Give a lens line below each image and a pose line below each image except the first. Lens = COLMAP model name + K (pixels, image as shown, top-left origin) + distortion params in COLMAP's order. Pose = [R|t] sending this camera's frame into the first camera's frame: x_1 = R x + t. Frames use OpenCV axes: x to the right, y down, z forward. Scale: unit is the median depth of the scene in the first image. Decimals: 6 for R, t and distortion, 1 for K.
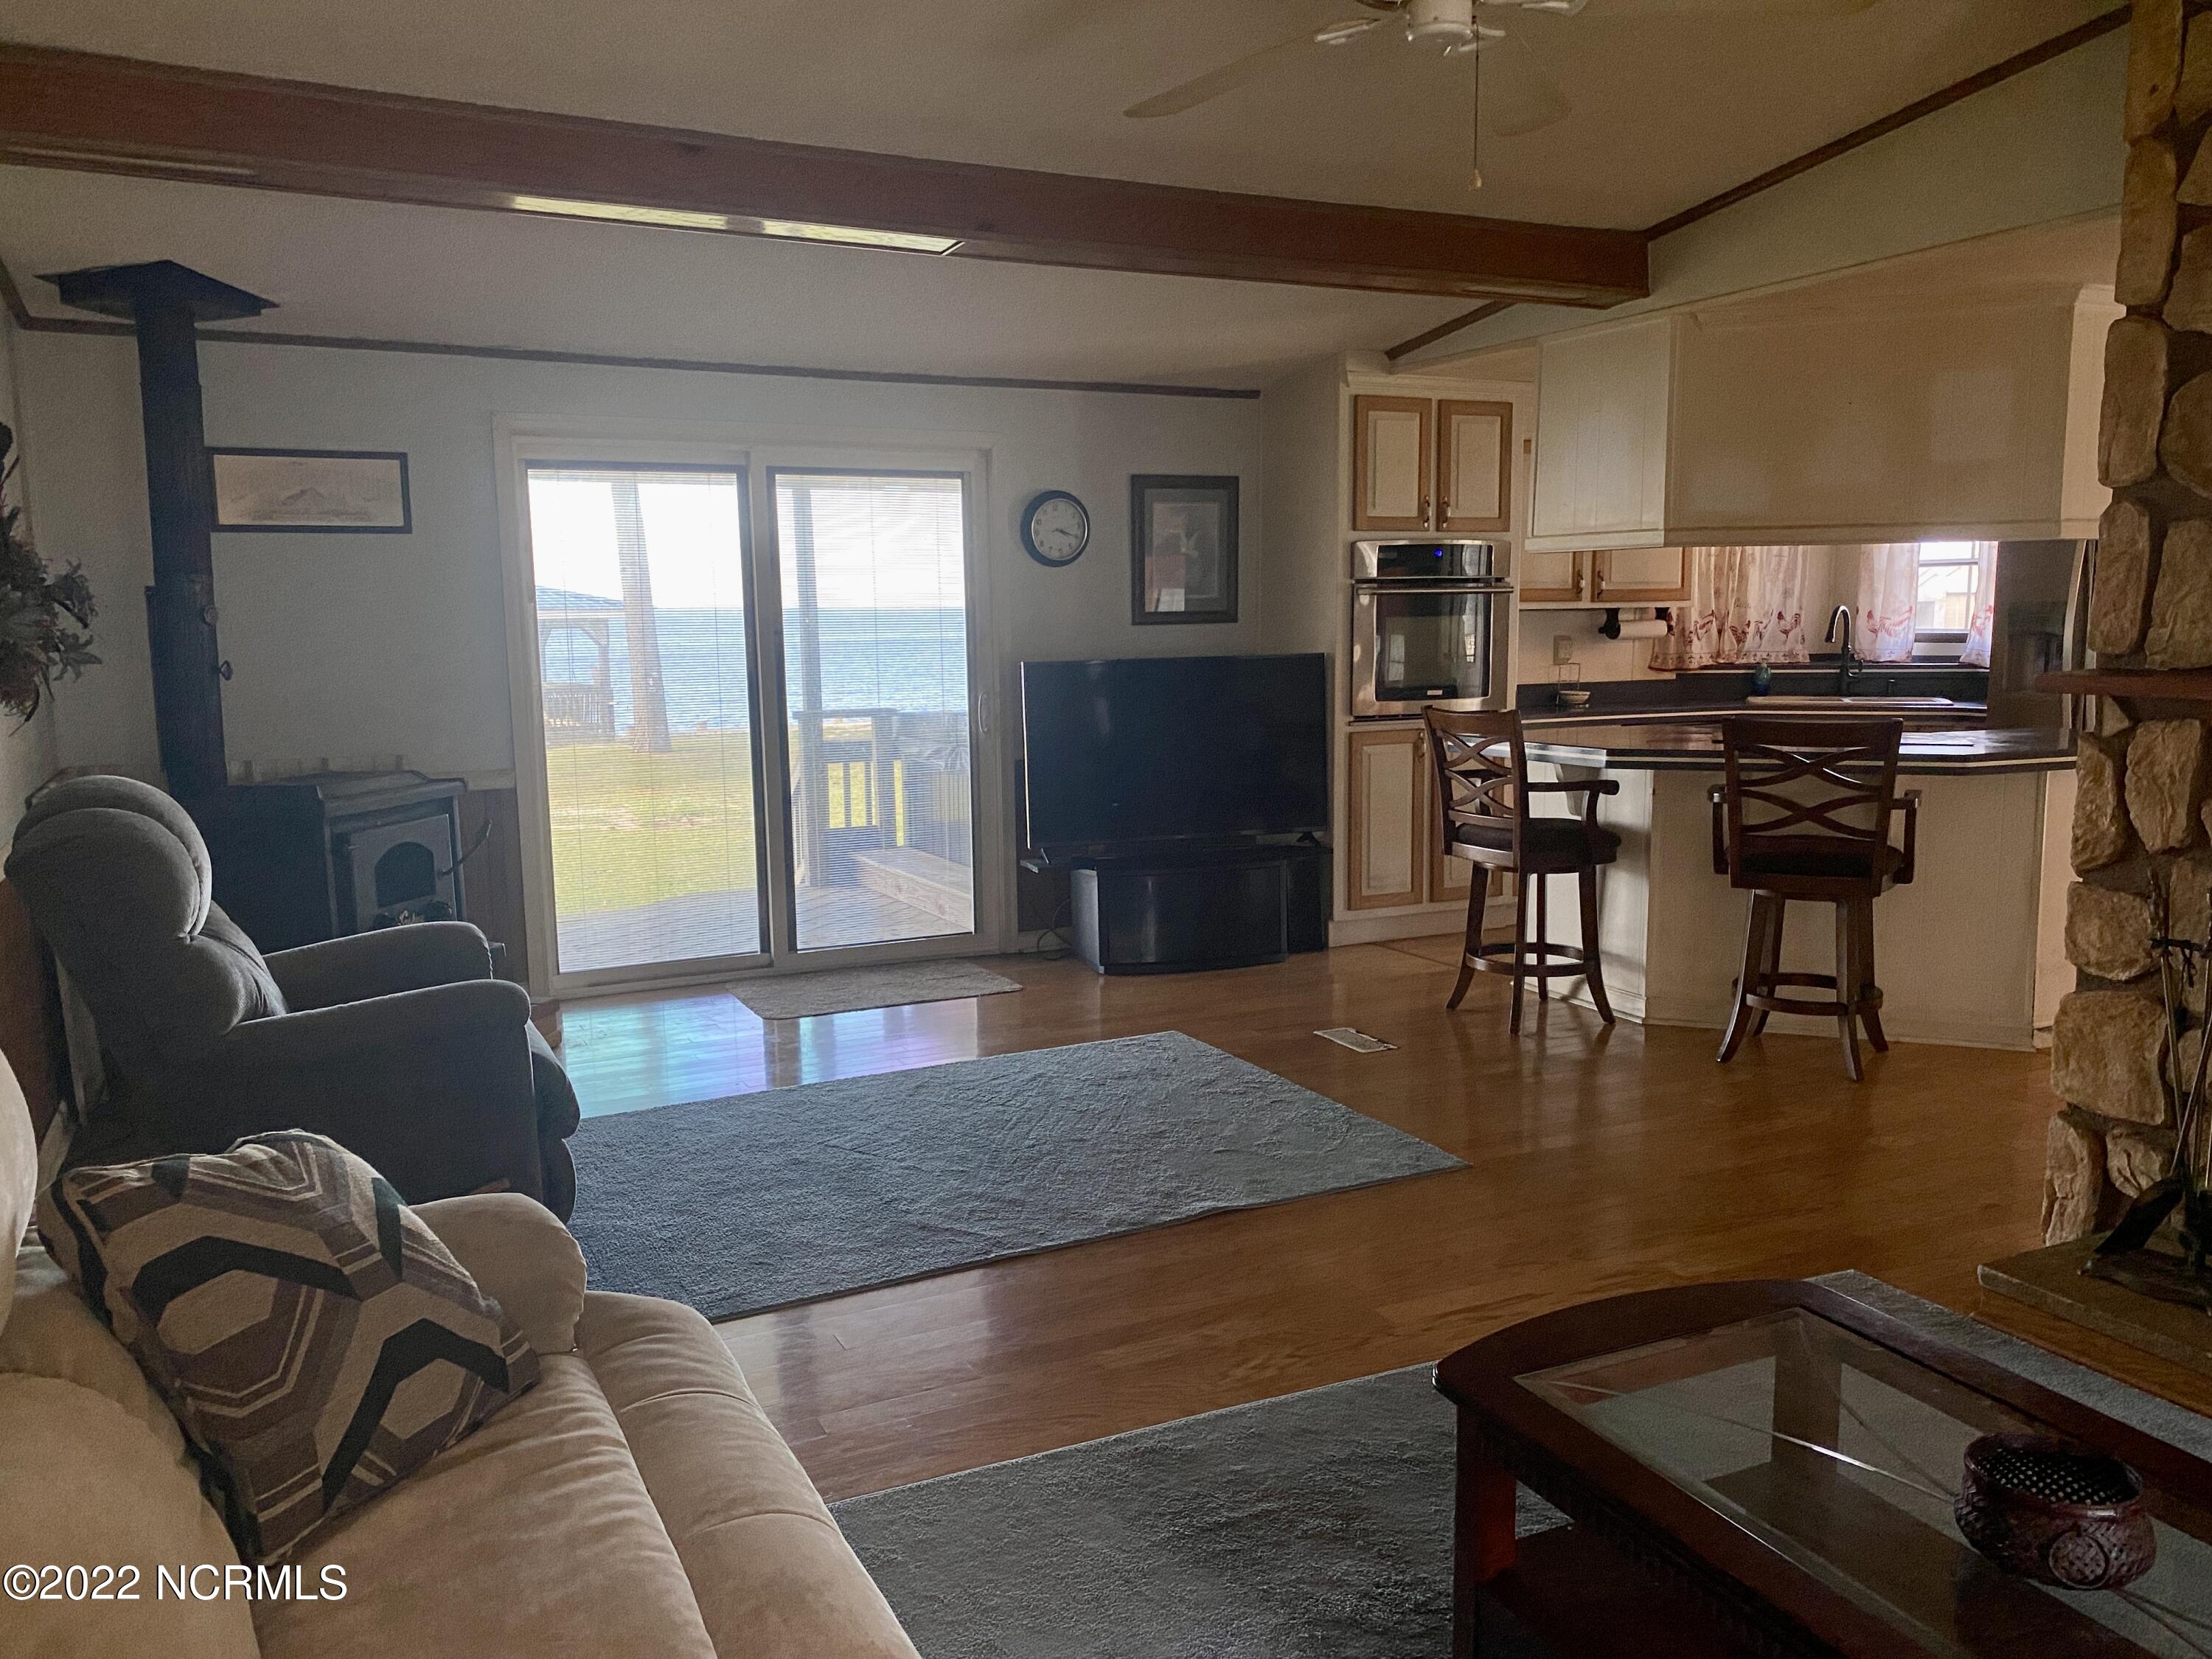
lens RADIAL K [[1608.4, 0, 1125.4], [0, 1608.4, 836.4], [0, 0, 1]] dist [0.125511, -0.234855]
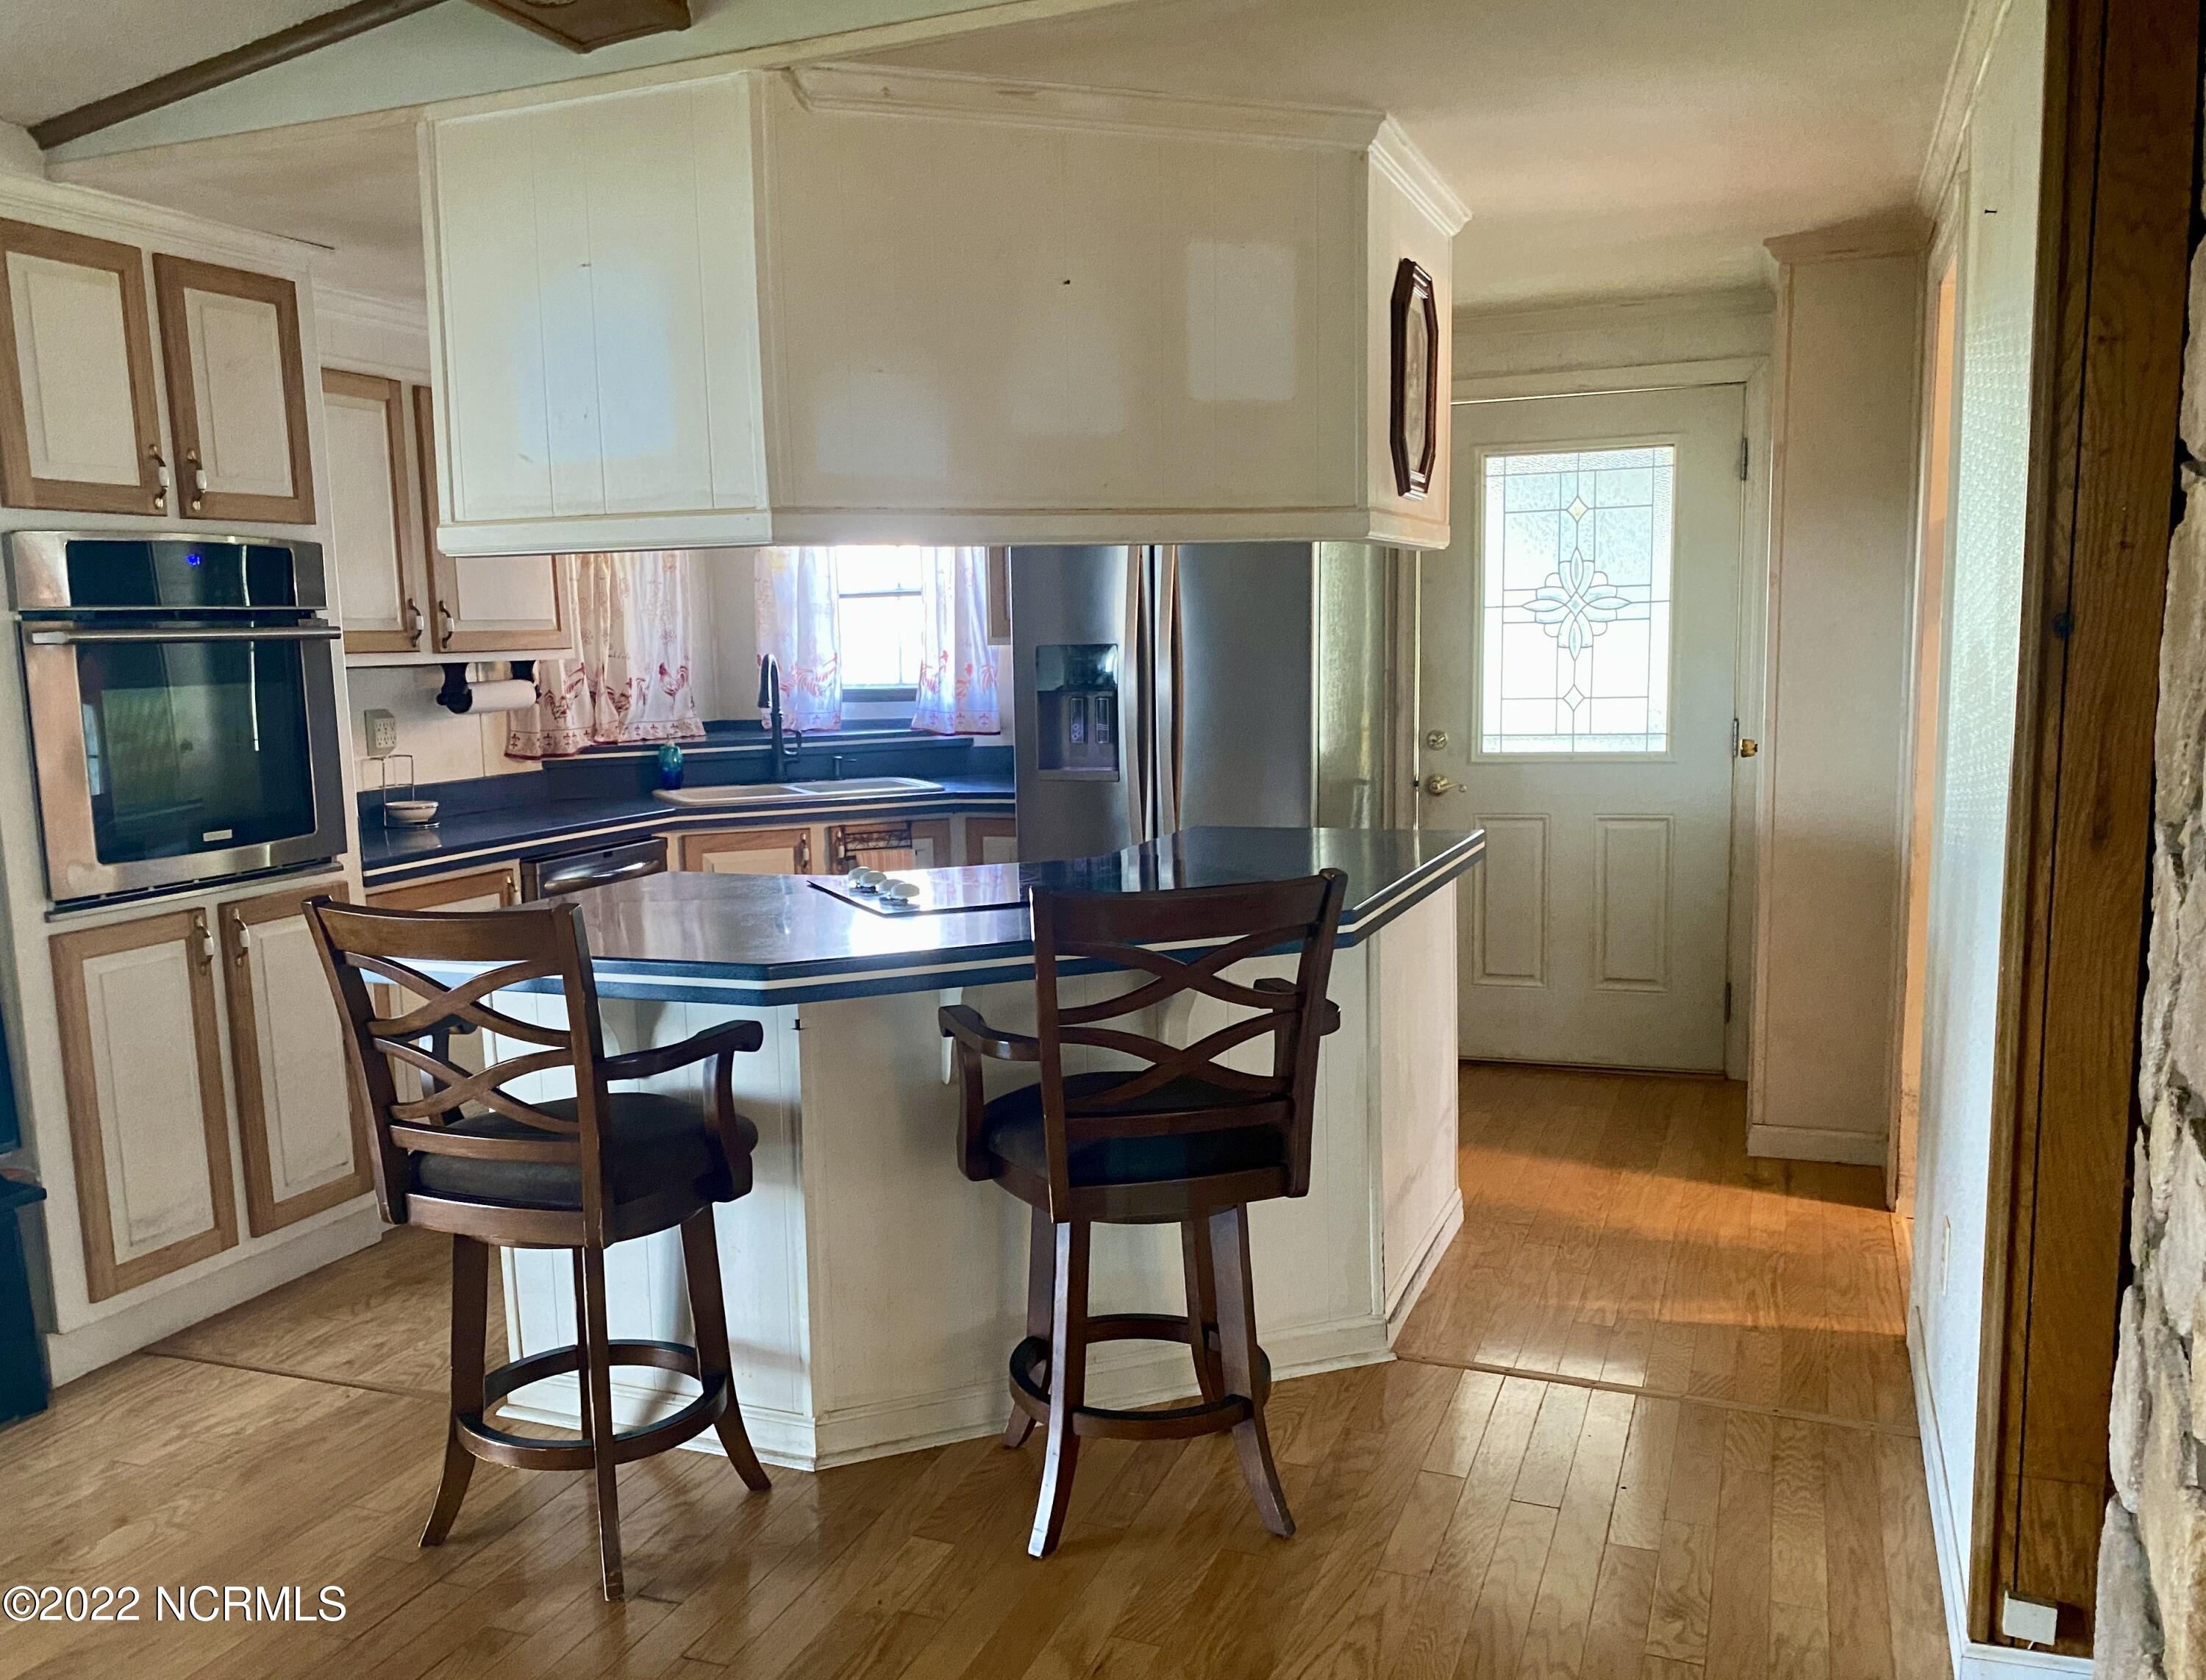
lens RADIAL K [[1908.7, 0, 1099.6], [0, 1908.7, 922.6], [0, 0, 1]] dist [0.001948, 0.010050]
pose [[0.757421, -0.109416, 0.643693, 0.010616], [0.110434, 0.993123, 0.038867, -0.046656], [-0.643520, 0.041647, 0.764296, 0.313673]]
